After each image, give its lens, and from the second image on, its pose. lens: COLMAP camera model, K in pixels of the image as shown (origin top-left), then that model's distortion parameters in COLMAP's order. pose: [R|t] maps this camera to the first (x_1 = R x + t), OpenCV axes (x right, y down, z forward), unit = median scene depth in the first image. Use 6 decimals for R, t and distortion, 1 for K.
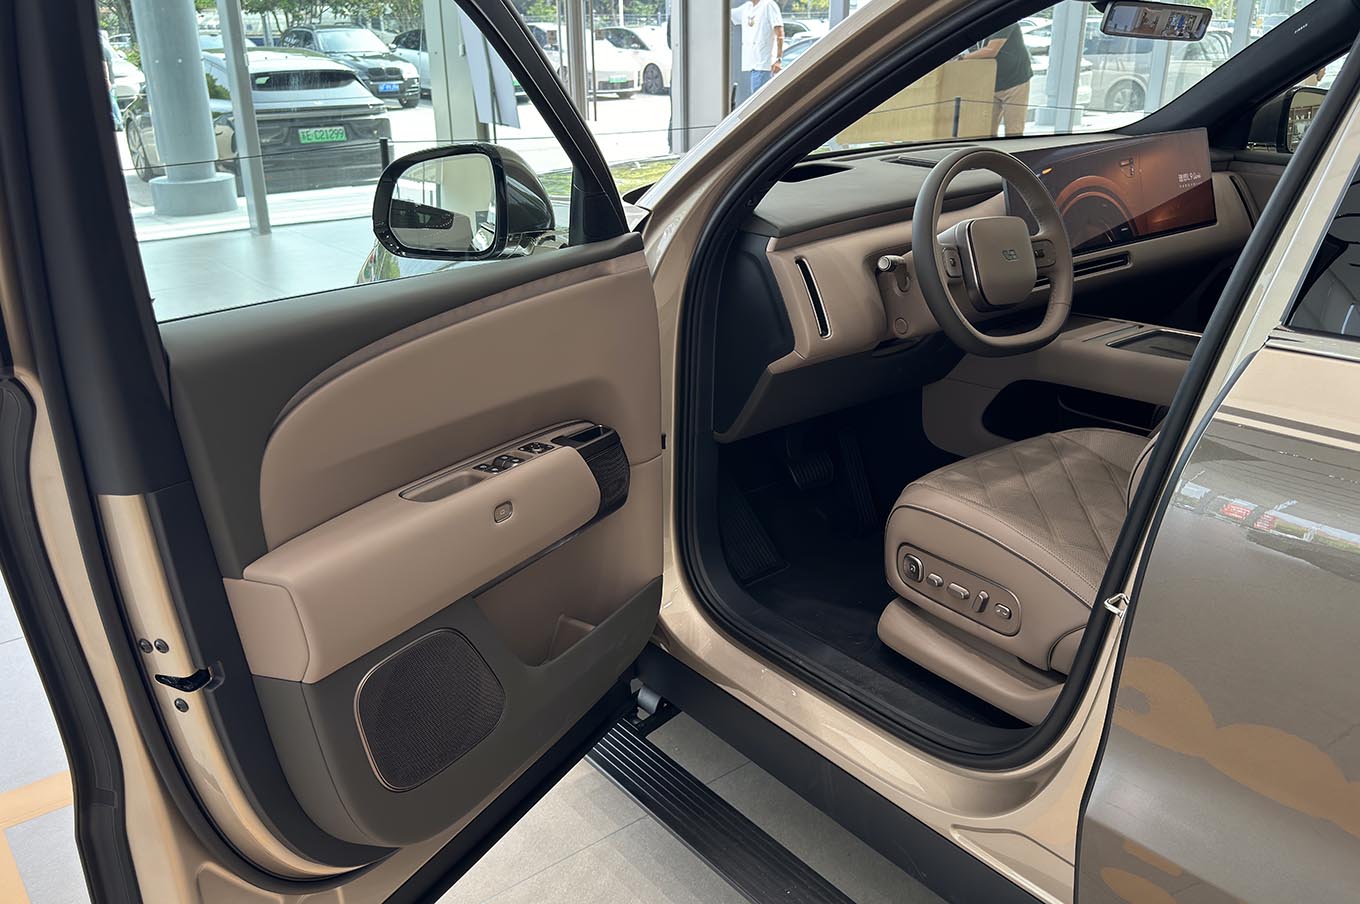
lens RADIAL K [[1126.8, 0, 644.5], [0, 1126.8, 437.3], [0, 0, 1]] dist [0.115629, -0.272894]
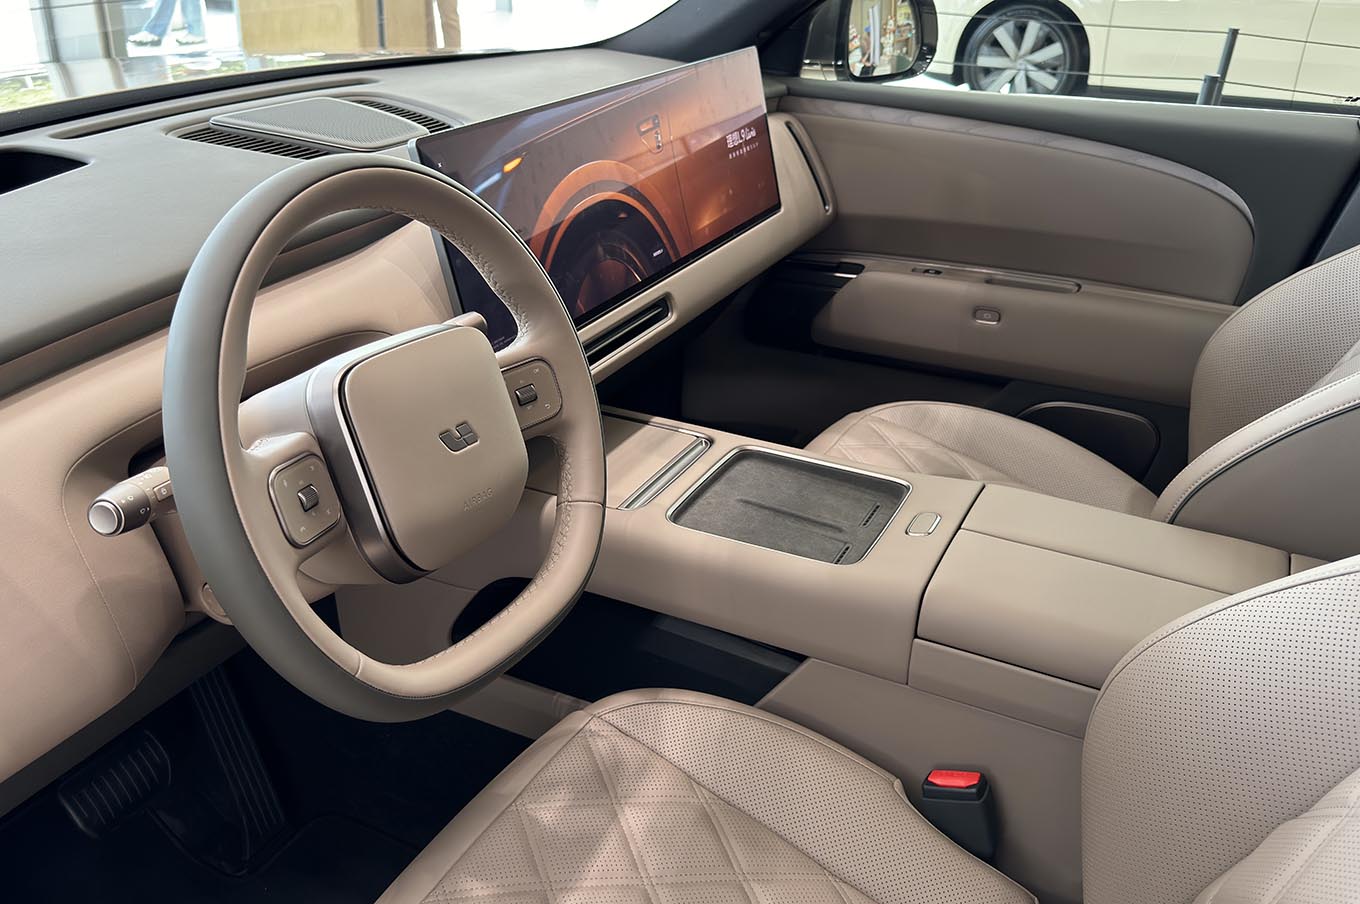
lens RADIAL K [[1126.8, 0, 644.5], [0, 1126.8, 437.3], [0, 0, 1]] dist [0.115629, -0.272894]
pose [[0.898248, -0.151770, 0.412452, 0.173254], [0.106420, 0.985663, 0.130932, -0.161648], [-0.426410, -0.073717, 0.901521, 0.494115]]
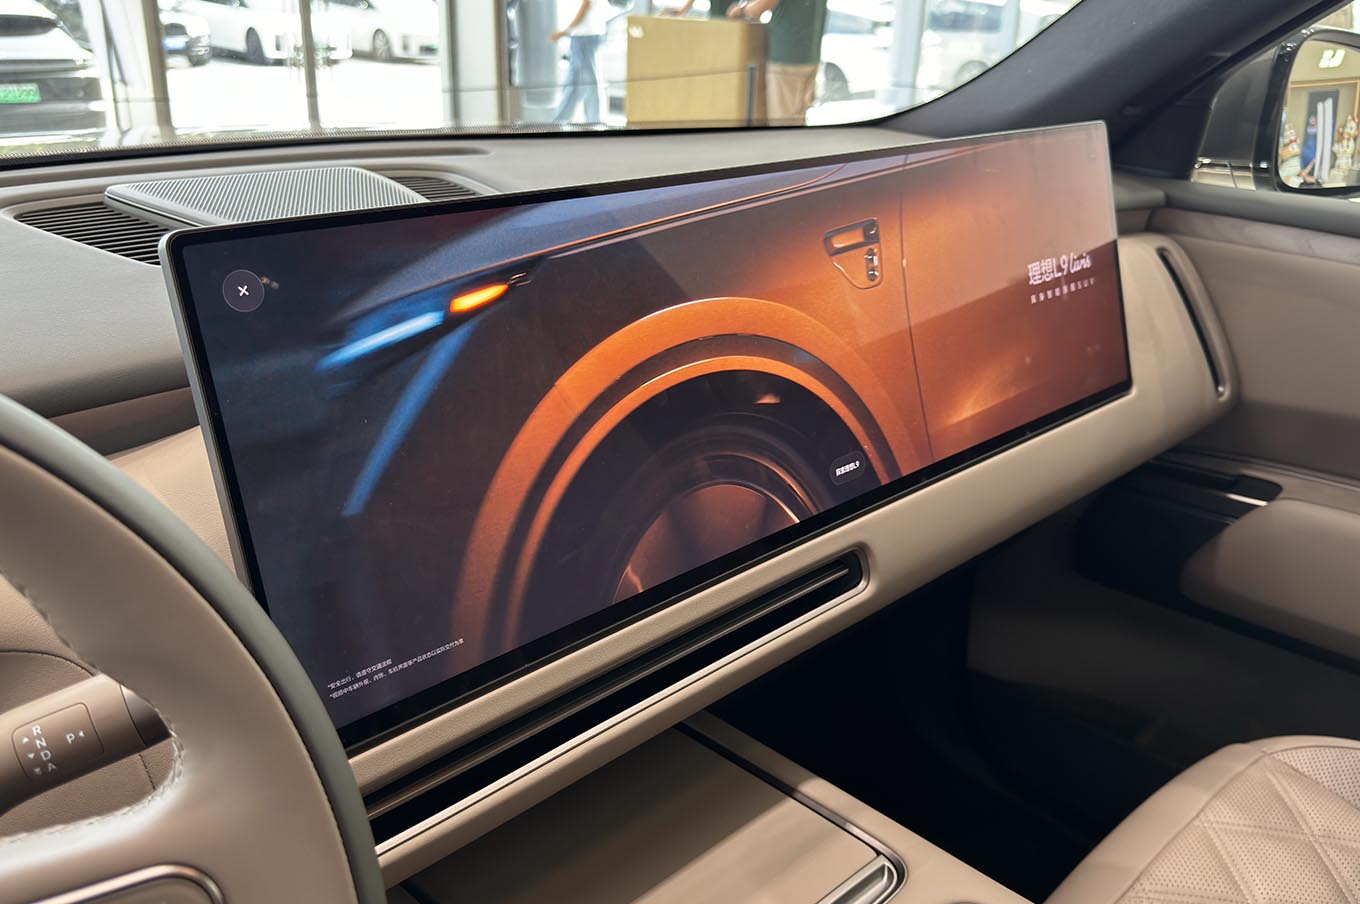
lens RADIAL K [[1127.1, 0, 699.3], [0, 1127.1, 397.4], [0, 0, 1]] dist [0.078477, -0.165845]
pose [[0.988587, -0.005706, 0.150546, 0.329741], [0.007597, 0.999899, -0.011989, -0.191291], [-0.150462, 0.012996, 0.988530, 0.699127]]
